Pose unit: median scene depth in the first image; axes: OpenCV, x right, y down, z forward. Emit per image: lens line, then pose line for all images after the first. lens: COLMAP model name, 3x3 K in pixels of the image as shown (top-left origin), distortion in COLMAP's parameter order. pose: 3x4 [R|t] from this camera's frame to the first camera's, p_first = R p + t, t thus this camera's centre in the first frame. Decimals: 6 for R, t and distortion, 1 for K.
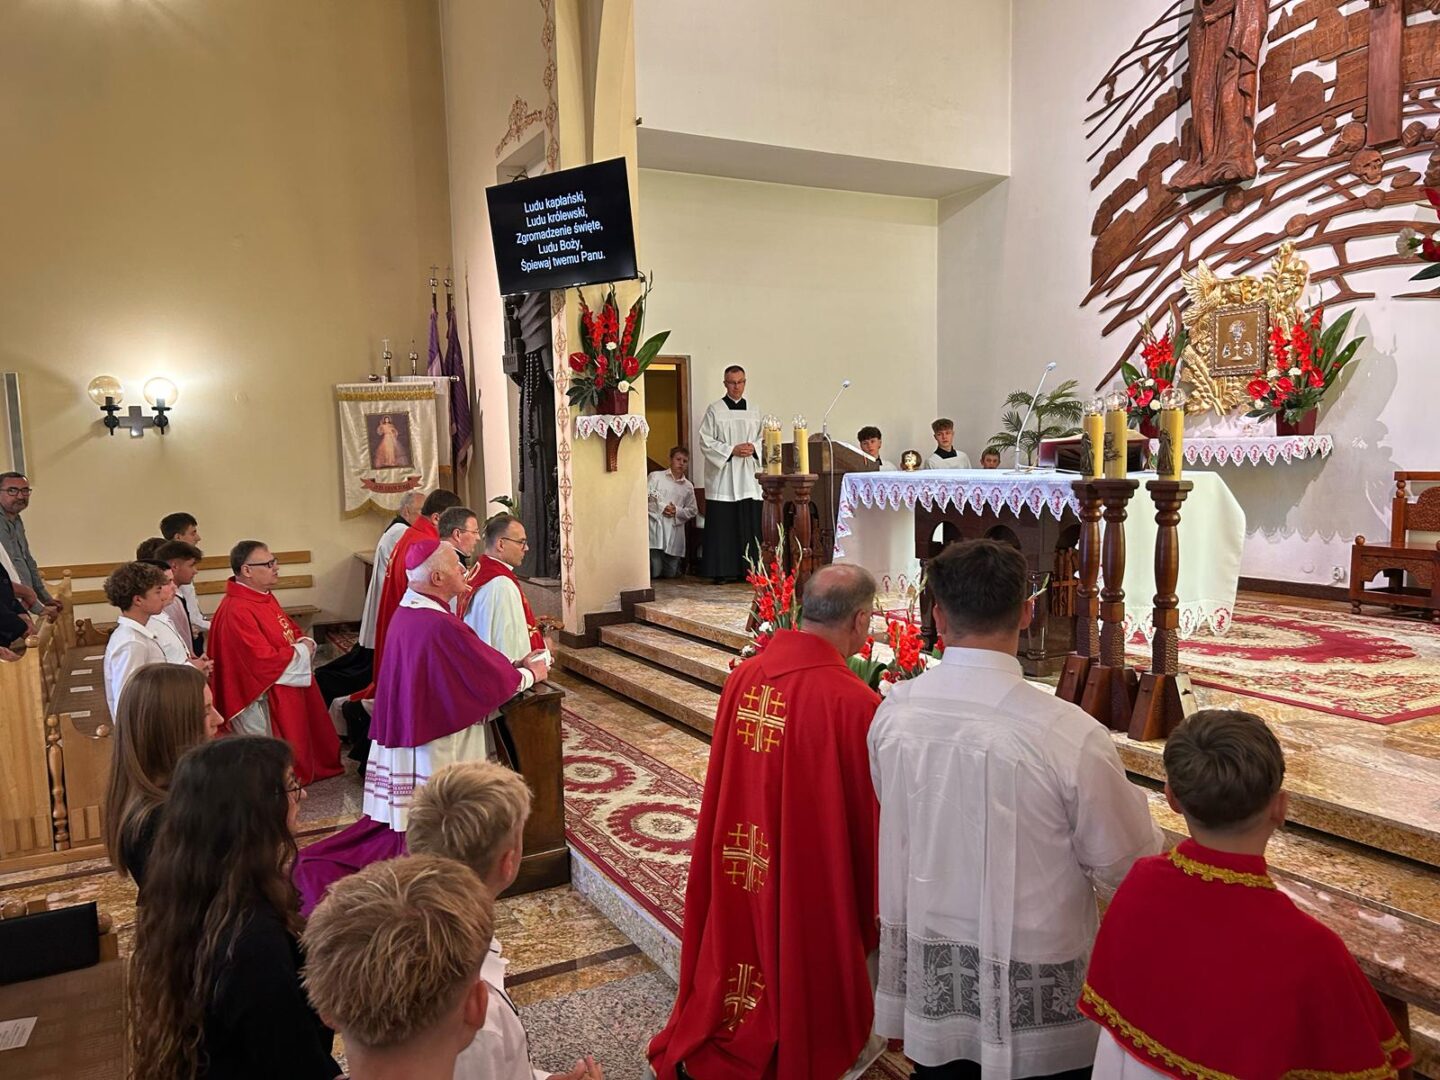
lens RADIAL K [[1078.5, 0, 709.2], [0, 1078.5, 552.6], [0, 0, 1]] dist [0.050554, -0.054294]
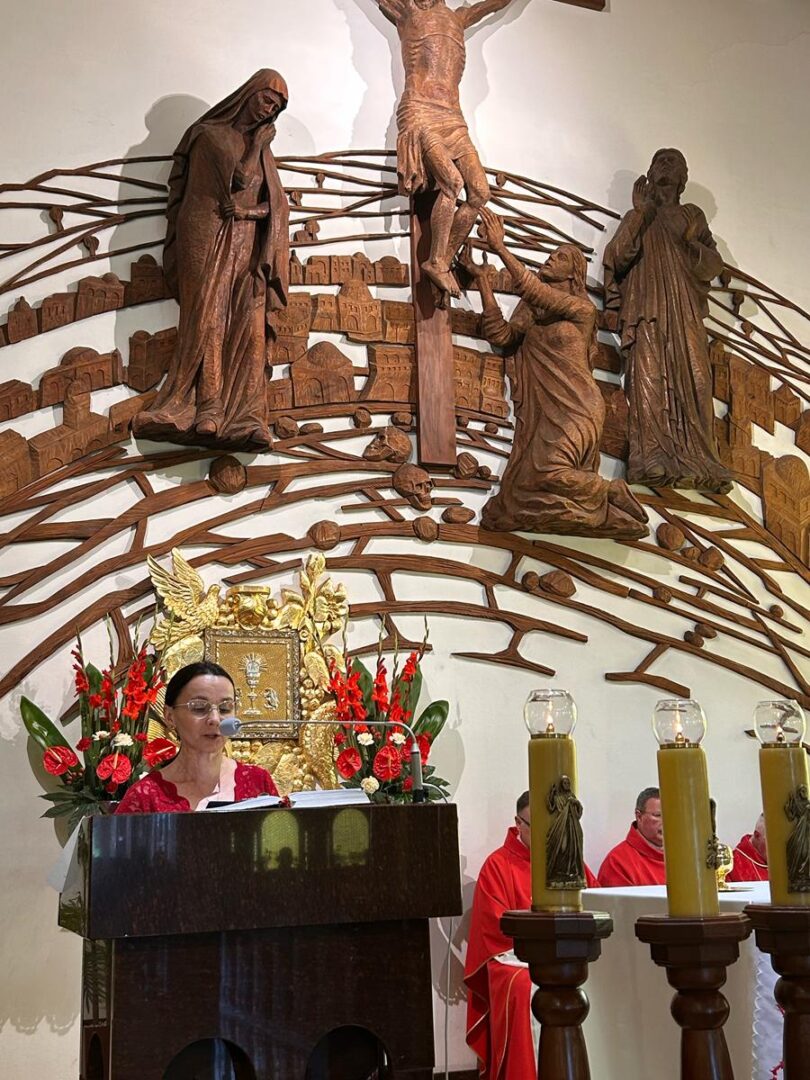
lens RADIAL K [[1224.0, 0, 405.8], [0, 1224.0, 539.3], [0, 0, 1]] dist [0.168130, -0.465871]
pose [[0.124022, 0.251281, 0.959936, -0.213181], [0.121738, 0.956243, -0.266043, -0.074939], [-0.984783, 0.149856, 0.088004, 0.843632]]
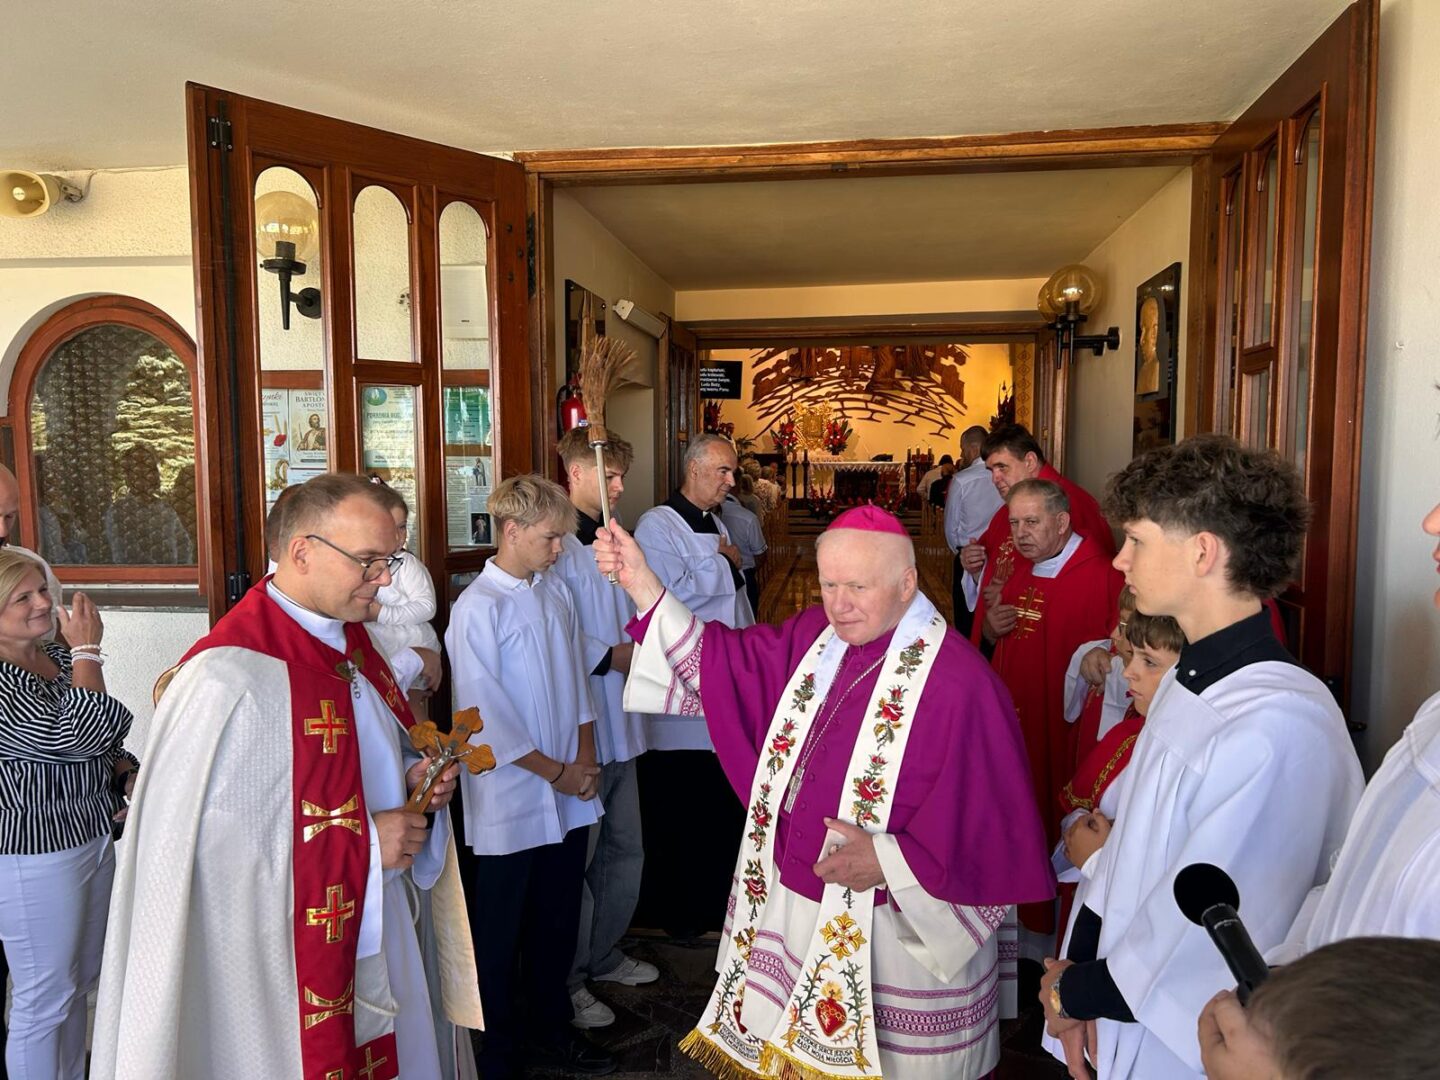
lens RADIAL K [[1085.2, 0, 688.0], [0, 1085.2, 572.8], [0, 0, 1]] dist [0.049868, -0.049824]
pose [[0.595013, -0.064467, 0.801127, -2.414683], [0.066801, 0.997296, 0.030638, 0.122344], [-0.800935, 0.035286, 0.597710, -0.648424]]
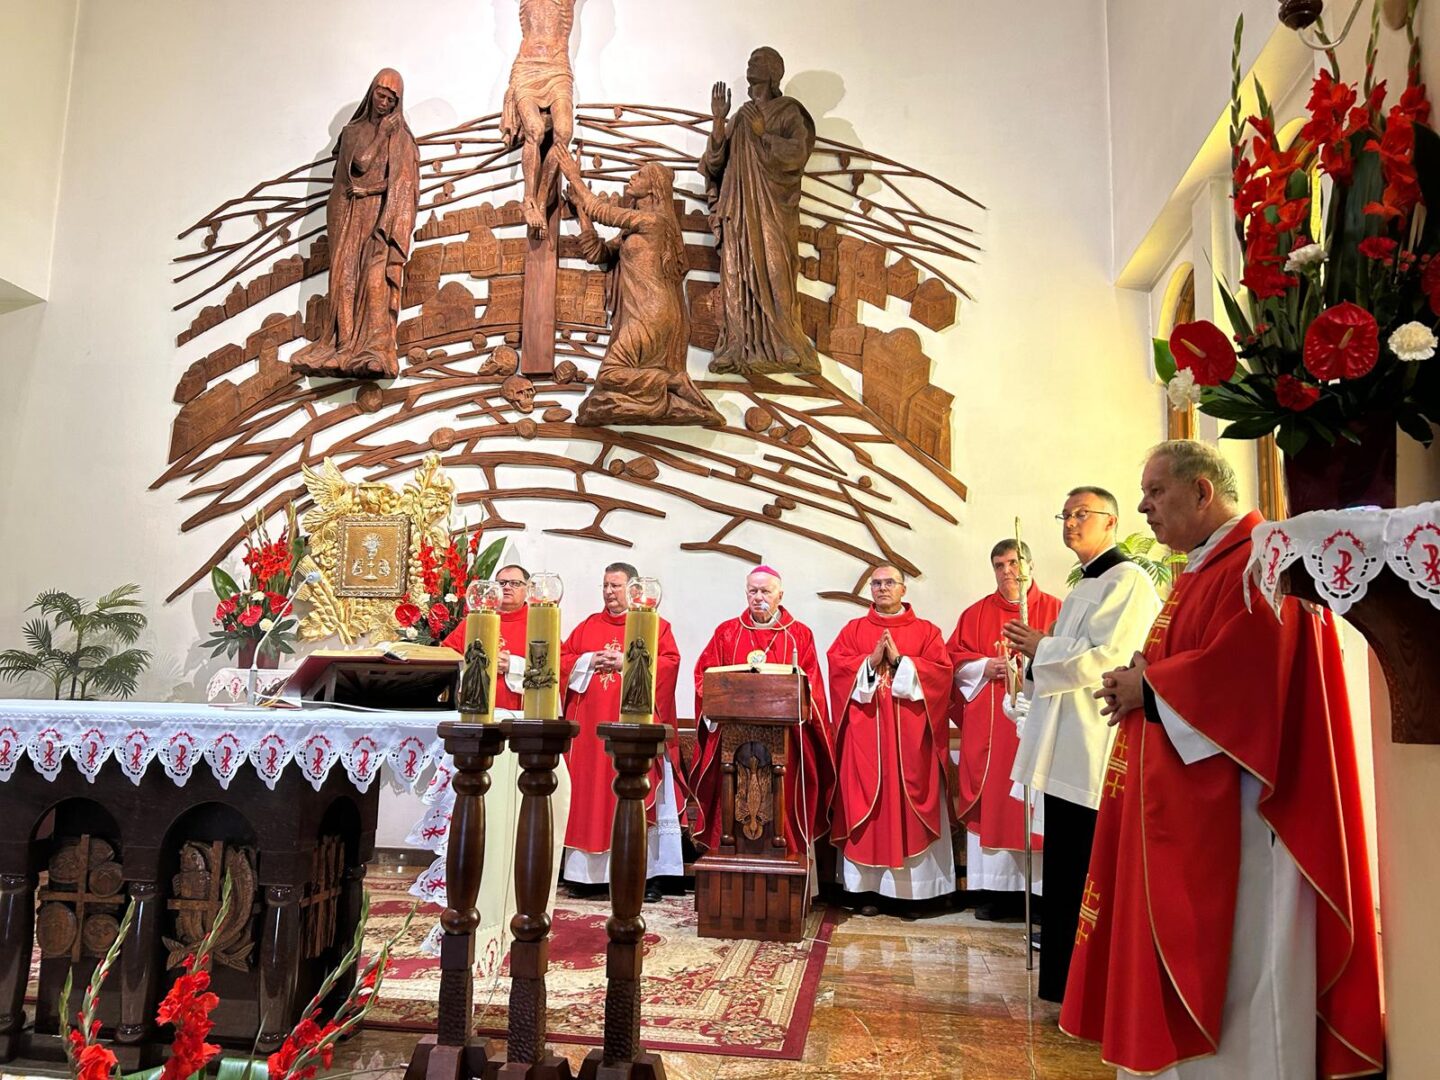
lens RADIAL K [[1084.8, 0, 714.9], [0, 1084.8, 547.7], [0, 0, 1]] dist [0.050499, -0.050137]
pose [[0.586814, 0.141063, 0.797340, -0.031755], [0.041762, 0.978125, -0.203782, -0.019069], [-0.808644, 0.152881, 0.568087, 0.308943]]
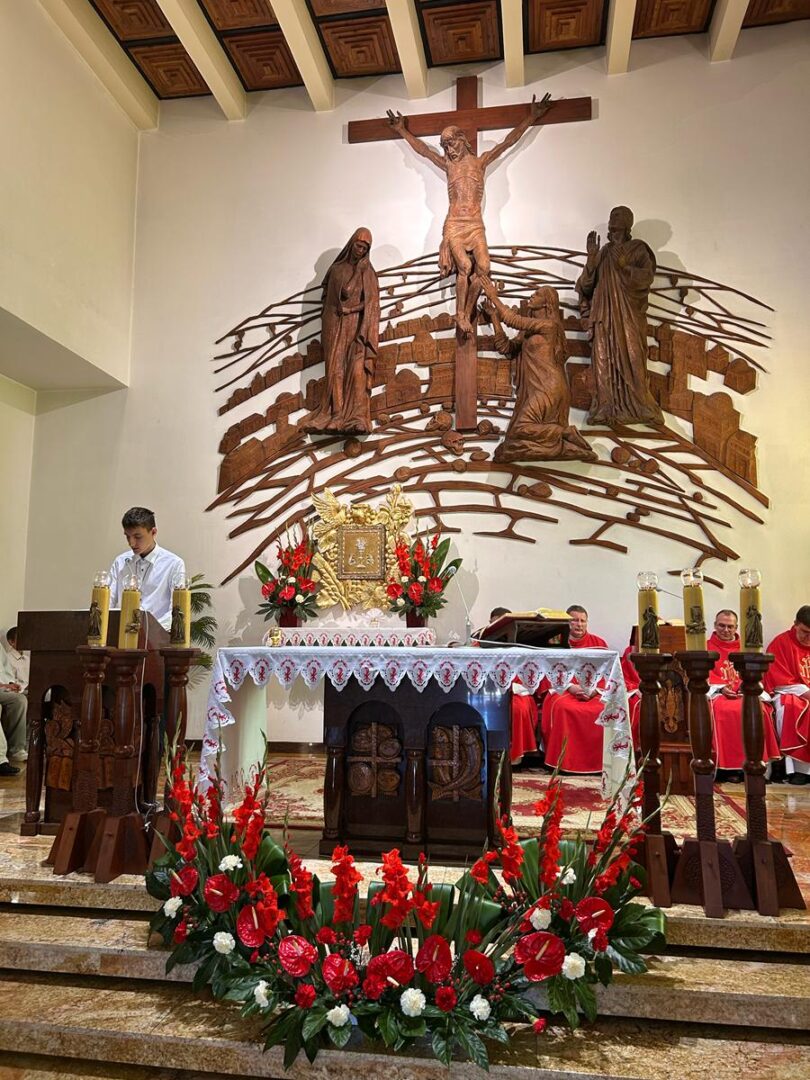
lens RADIAL K [[806.2, 0, 404.1], [0, 806.2, 541.6], [0, 0, 1]] dist [0.131780, -0.306587]
pose [[0.607749, 0.122865, 0.784567, -0.231144], [0.057237, 0.978612, -0.197590, -0.017407], [-0.792063, 0.164992, 0.587719, 0.404222]]
